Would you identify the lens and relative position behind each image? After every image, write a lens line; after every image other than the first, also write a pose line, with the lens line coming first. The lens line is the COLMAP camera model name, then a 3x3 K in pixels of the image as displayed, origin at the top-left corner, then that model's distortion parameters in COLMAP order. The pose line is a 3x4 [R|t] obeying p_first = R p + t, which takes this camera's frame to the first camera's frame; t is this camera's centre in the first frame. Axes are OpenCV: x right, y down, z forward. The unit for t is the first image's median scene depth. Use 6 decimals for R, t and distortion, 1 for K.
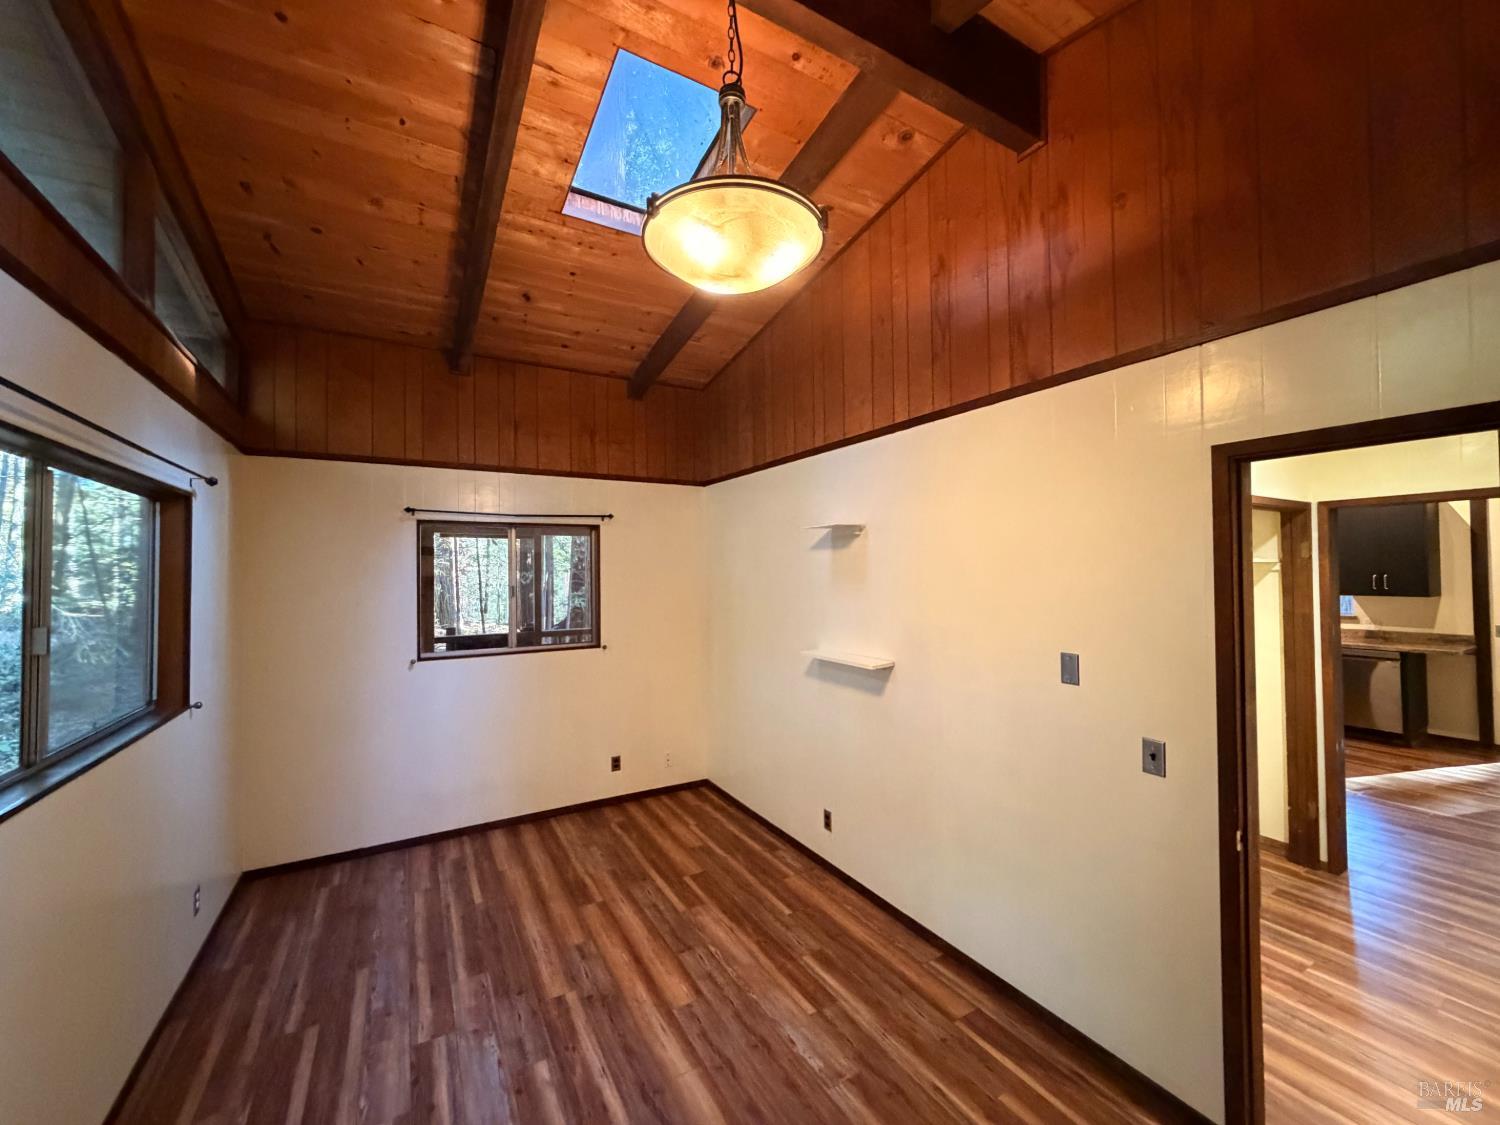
lens RADIAL K [[598.8, 0, 744.6], [0, 598.8, 559.6], [0, 0, 1]] dist [-0.001991, 0.000545]
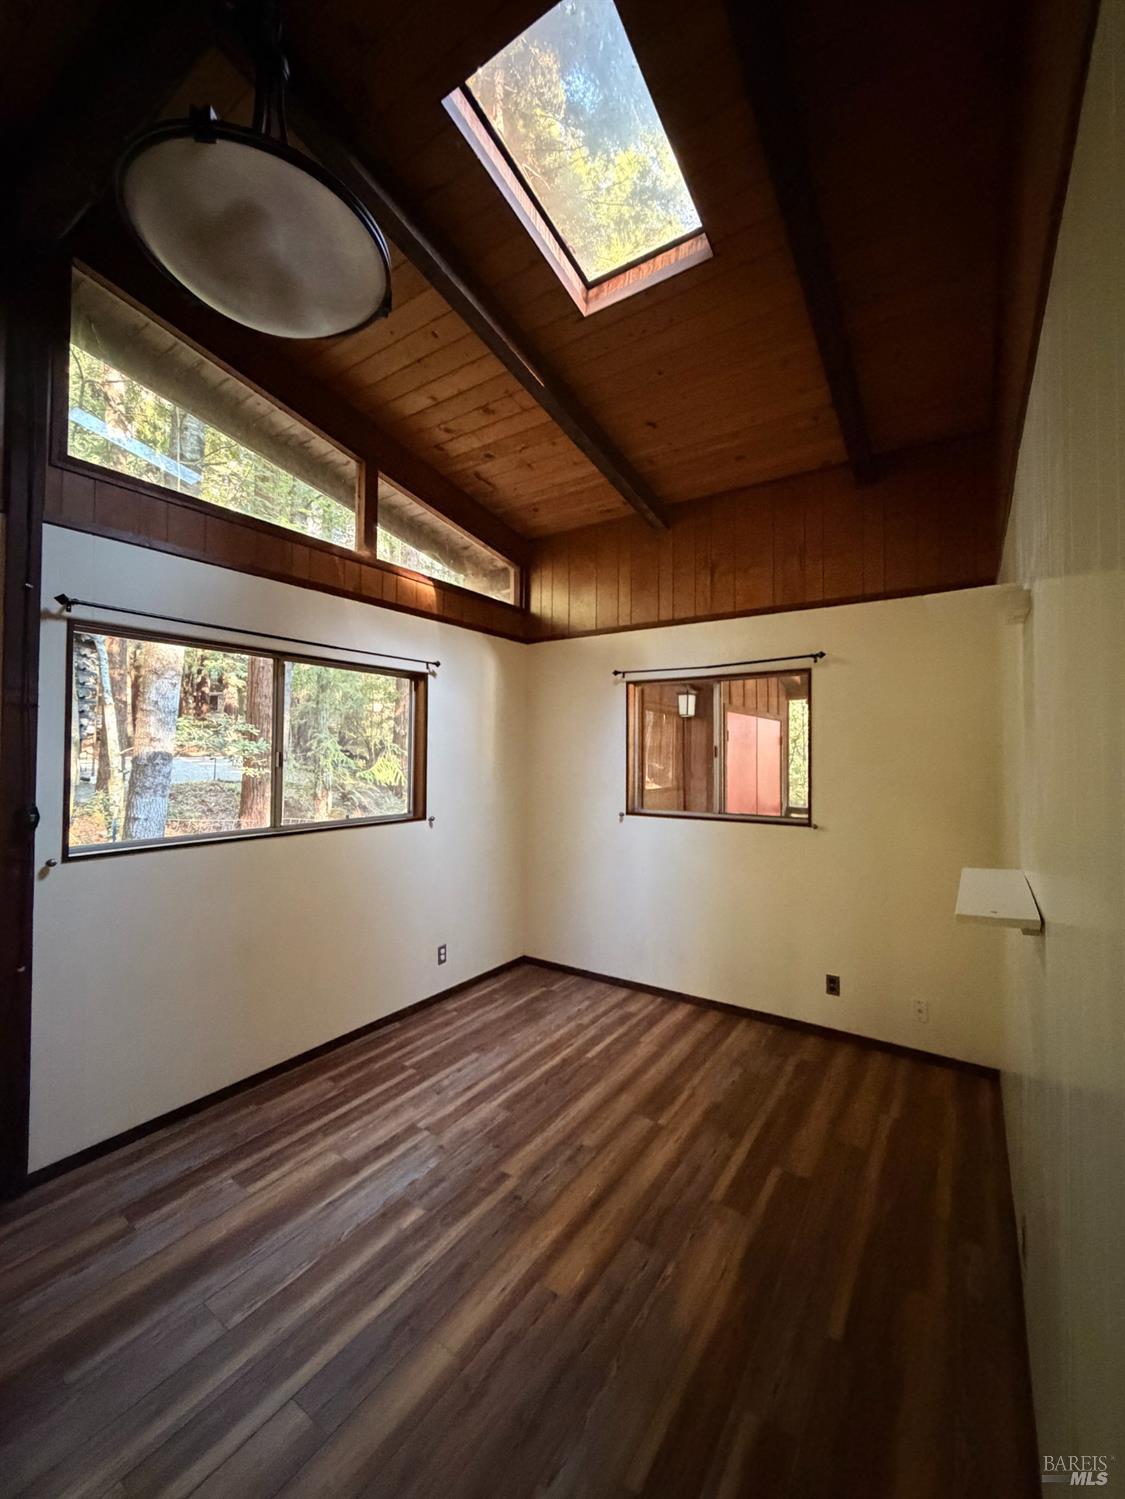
lens RADIAL K [[598.4, 0, 568.0], [0, 598.4, 742.0], [0, 0, 1]] dist [-0.001991, 0.000545]
pose [[0.442122, -0.006021, -0.896934, 0.427362], [0.007749, 0.999966, -0.002892, 0.050902], [0.896921, -0.005672, 0.442154, 0.516823]]
